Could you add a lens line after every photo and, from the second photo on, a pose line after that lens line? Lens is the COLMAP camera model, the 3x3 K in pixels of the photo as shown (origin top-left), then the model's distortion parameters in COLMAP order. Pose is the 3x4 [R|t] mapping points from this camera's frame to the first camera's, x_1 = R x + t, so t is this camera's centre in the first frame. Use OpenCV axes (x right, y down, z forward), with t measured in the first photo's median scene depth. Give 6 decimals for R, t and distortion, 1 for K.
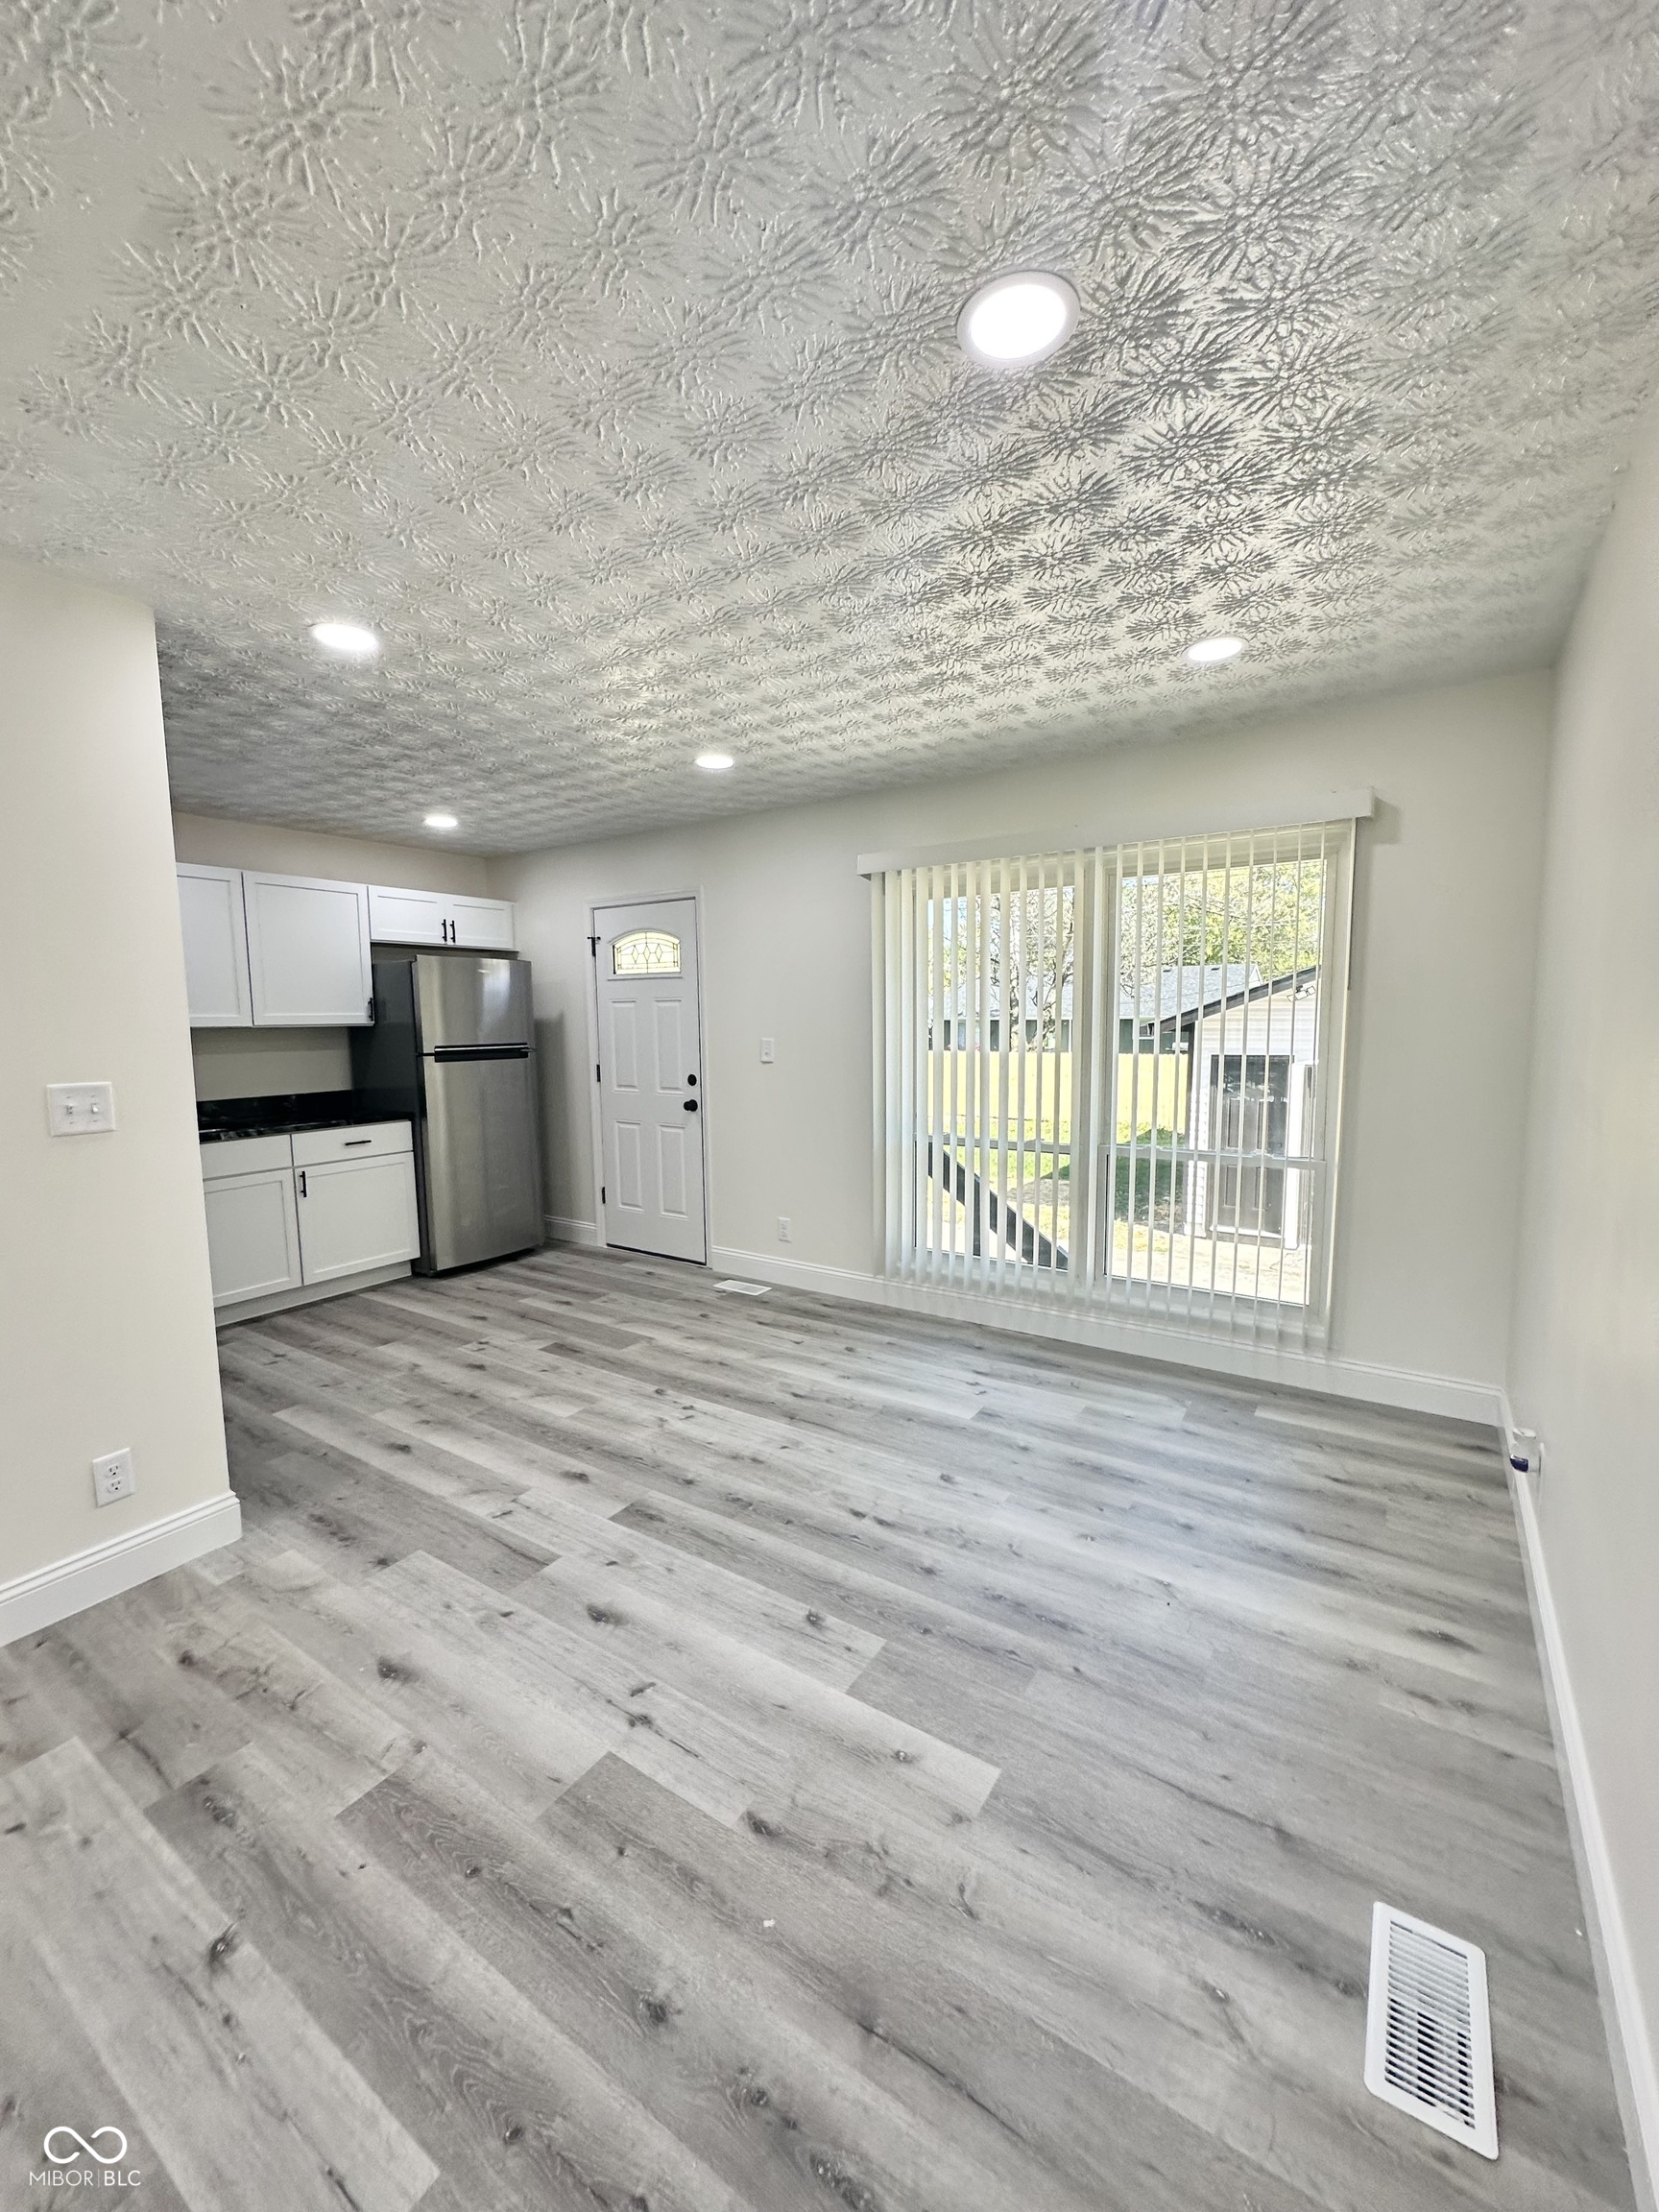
lens RADIAL K [[881.9, 0, 829.5], [0, 881.9, 1106.0], [0, 0, 1]] dist [-0.006377, 0.001781]
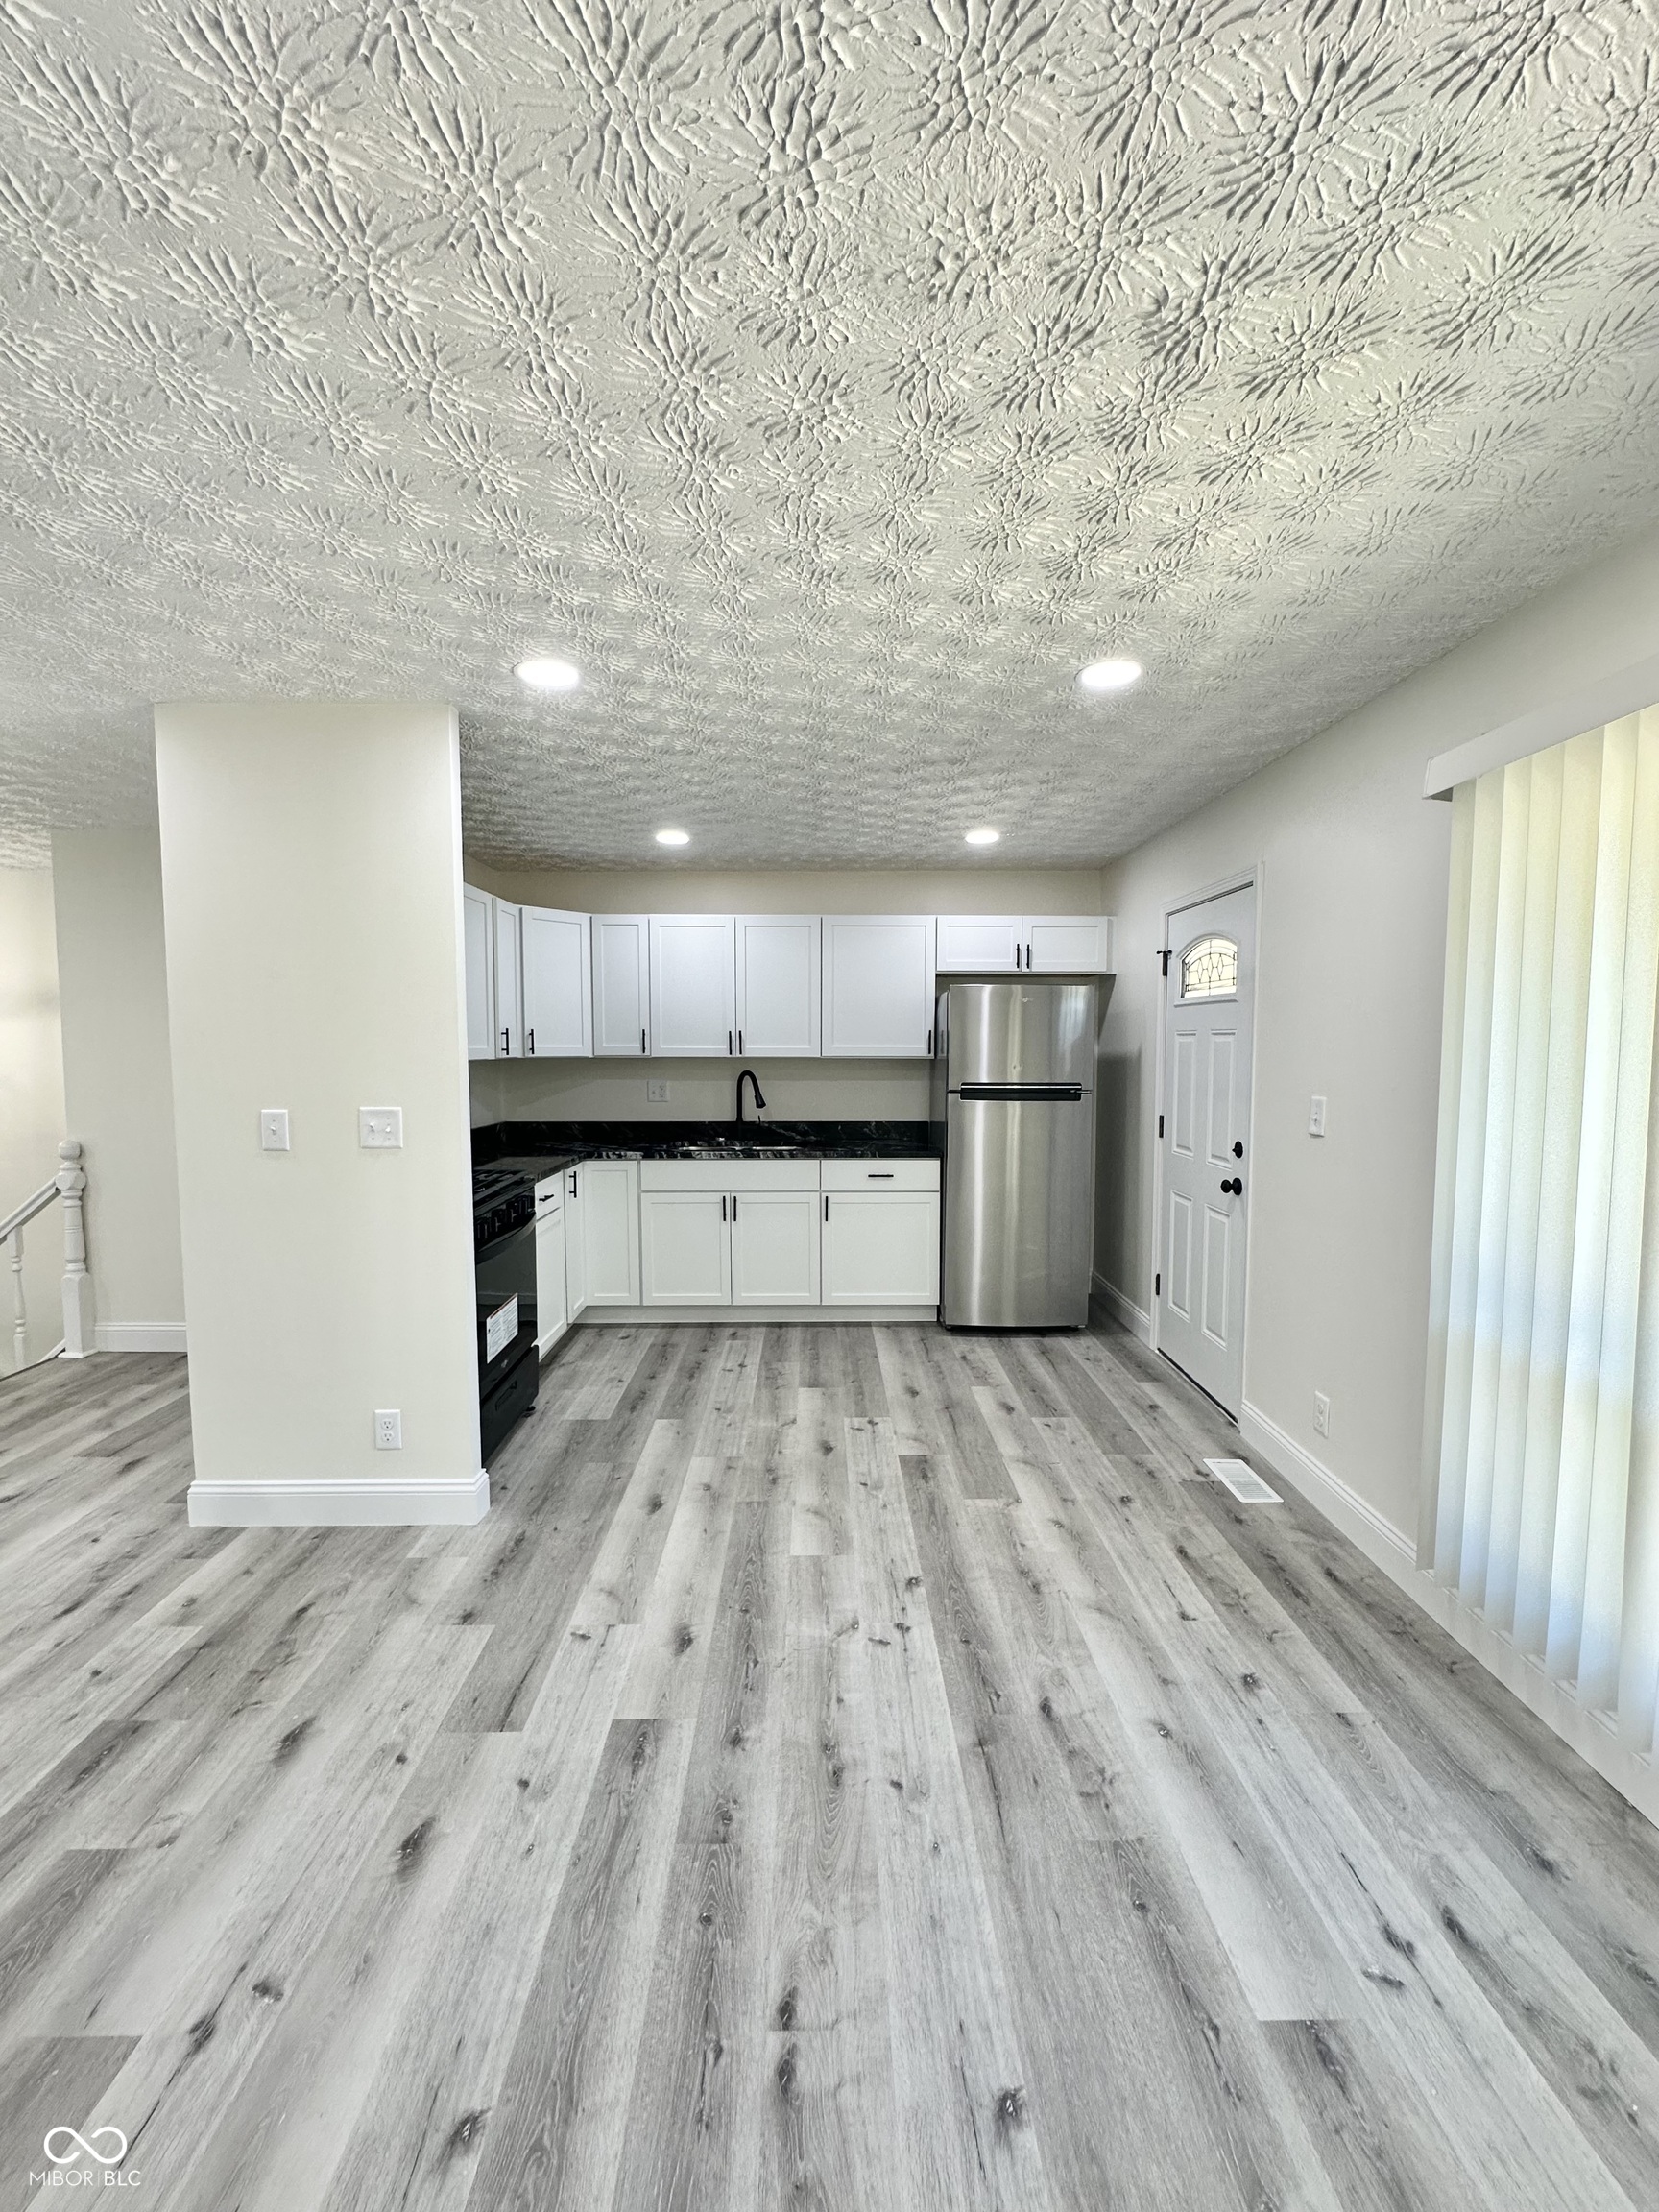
lens RADIAL K [[881.9, 0, 829.5], [0, 881.9, 1106.0], [0, 0, 1]] dist [-0.006377, 0.001781]
pose [[0.562303, 0.070172, -0.823949, 0.330553], [-0.092474, 0.995479, 0.021672, -0.071002], [0.821744, 0.064008, 0.566250, 0.509708]]
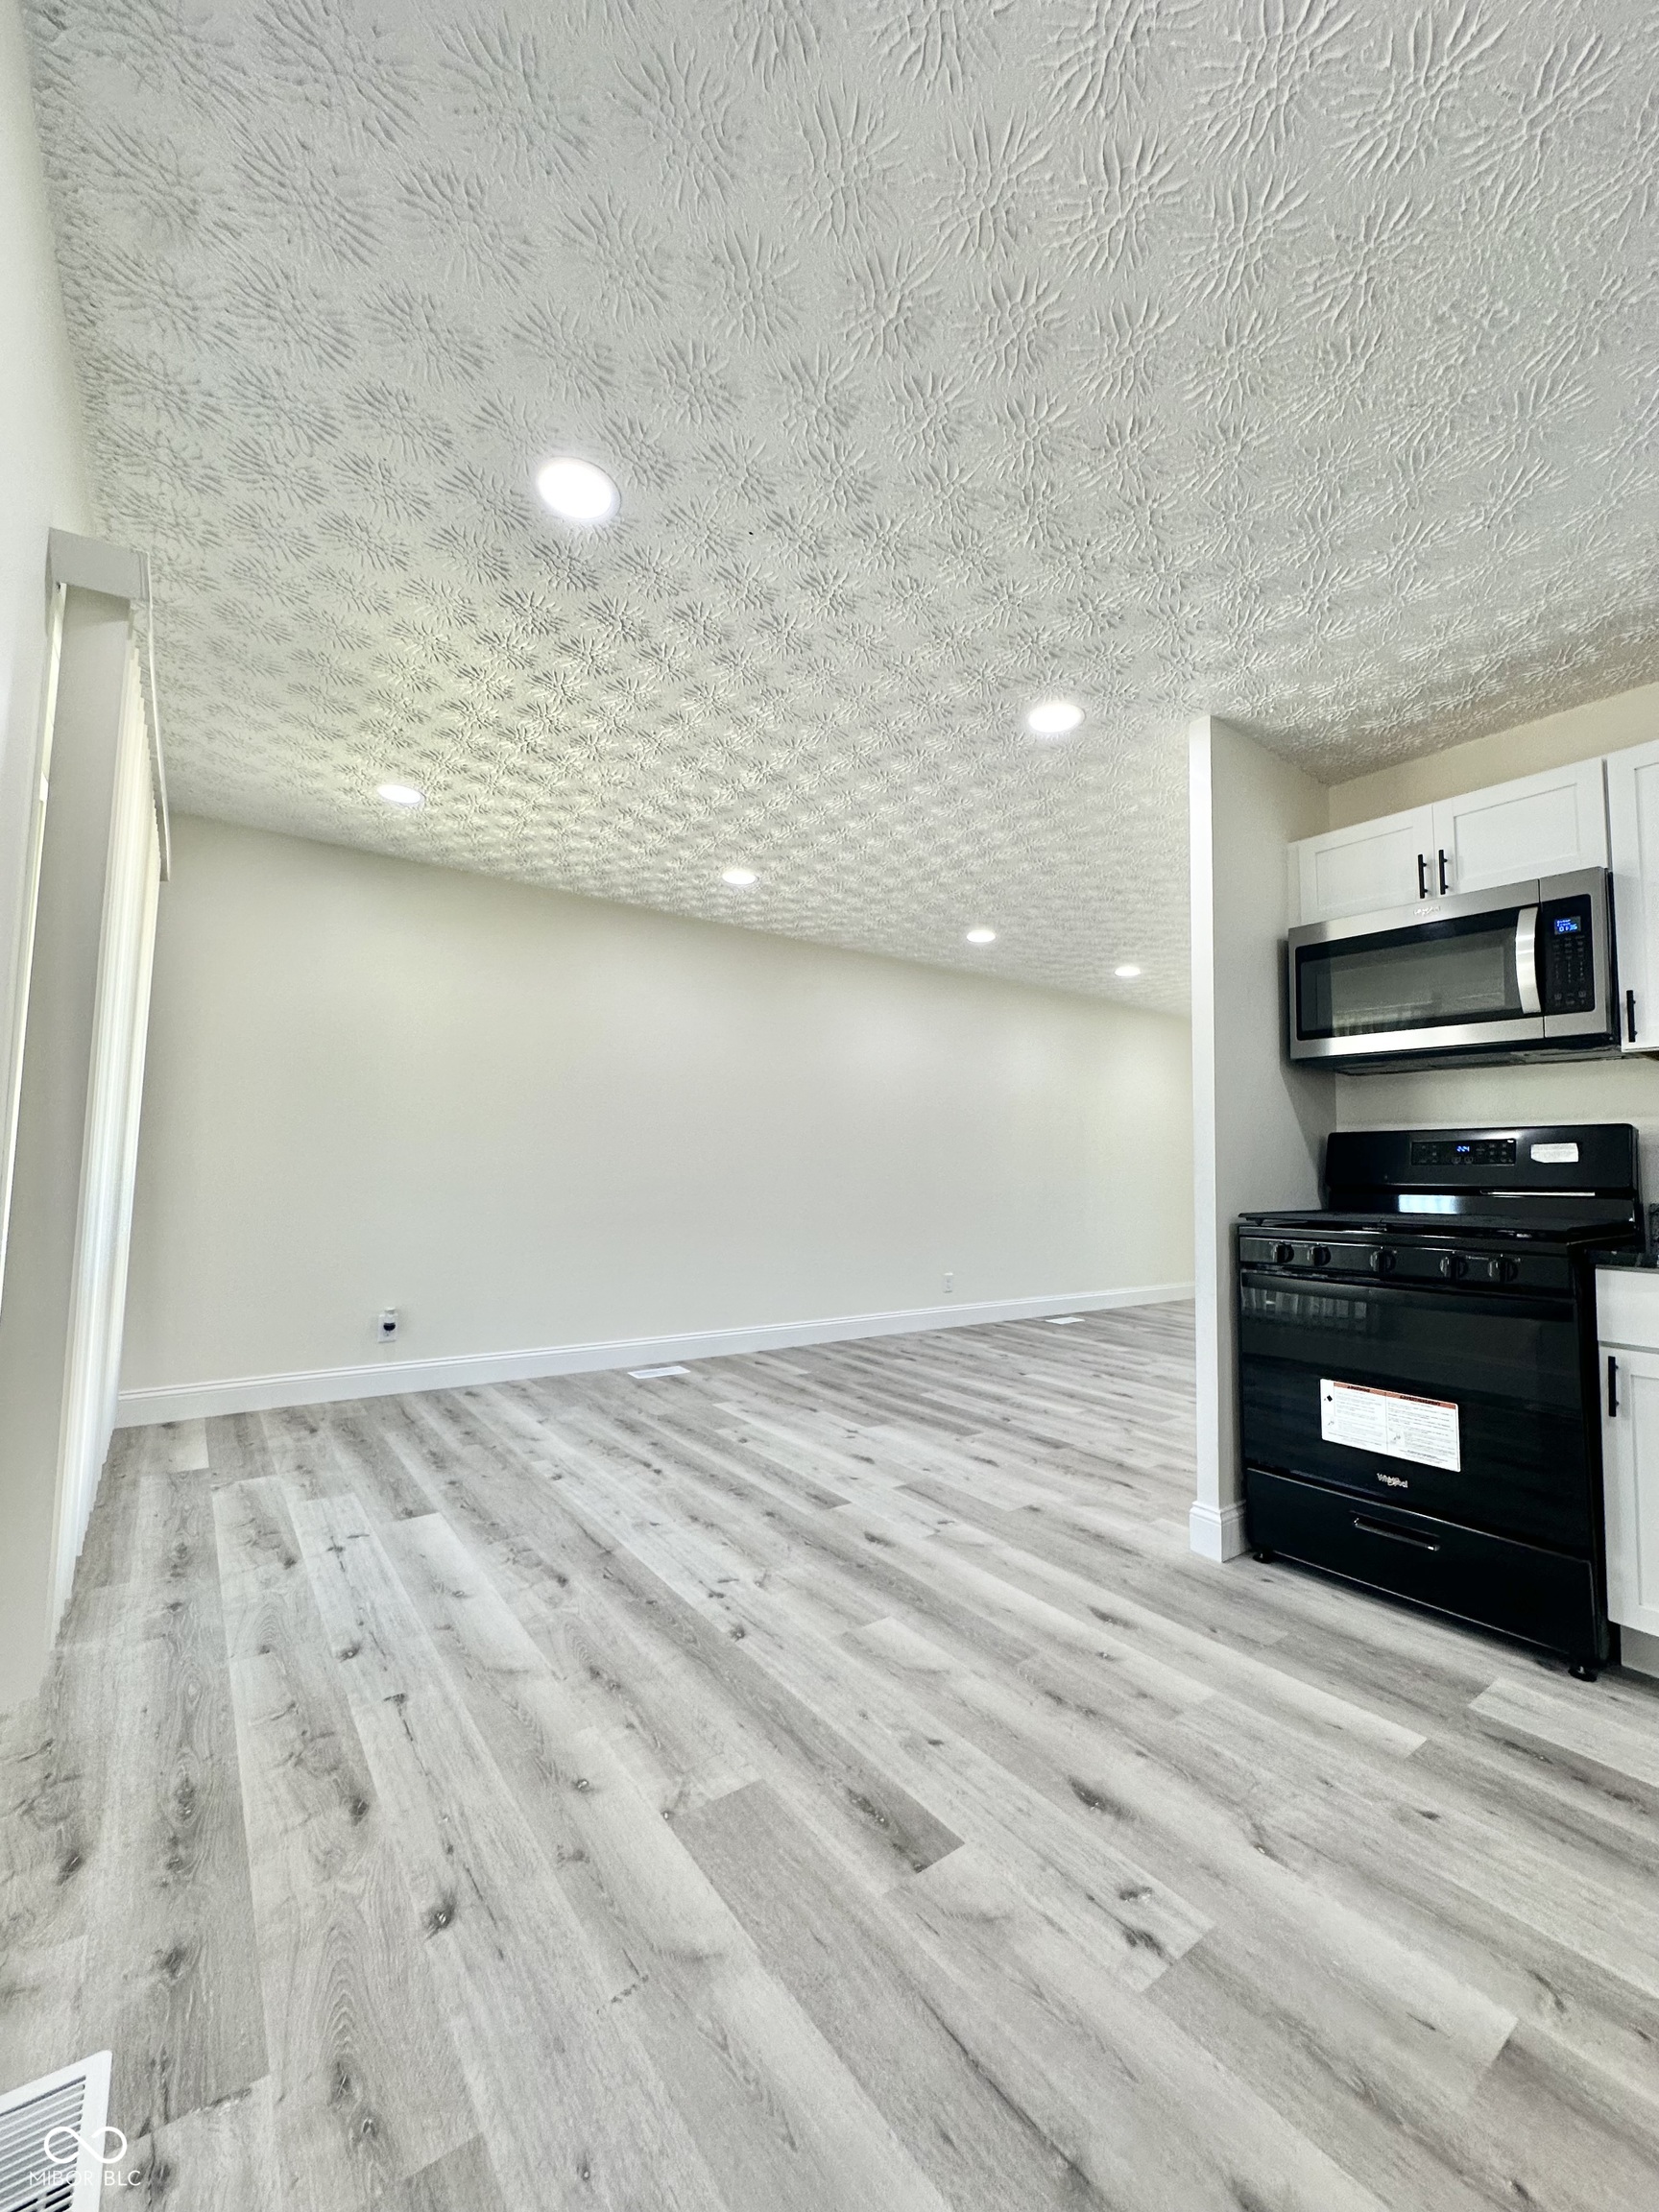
lens RADIAL K [[881.9, 0, 829.5], [0, 881.9, 1106.0], [0, 0, 1]] dist [-0.006377, 0.001781]
pose [[-0.938563, 0.018443, 0.344614, -0.460962], [0.027610, 0.999383, 0.021711, -0.046390], [-0.344001, 0.029892, -0.938493, 1.520552]]
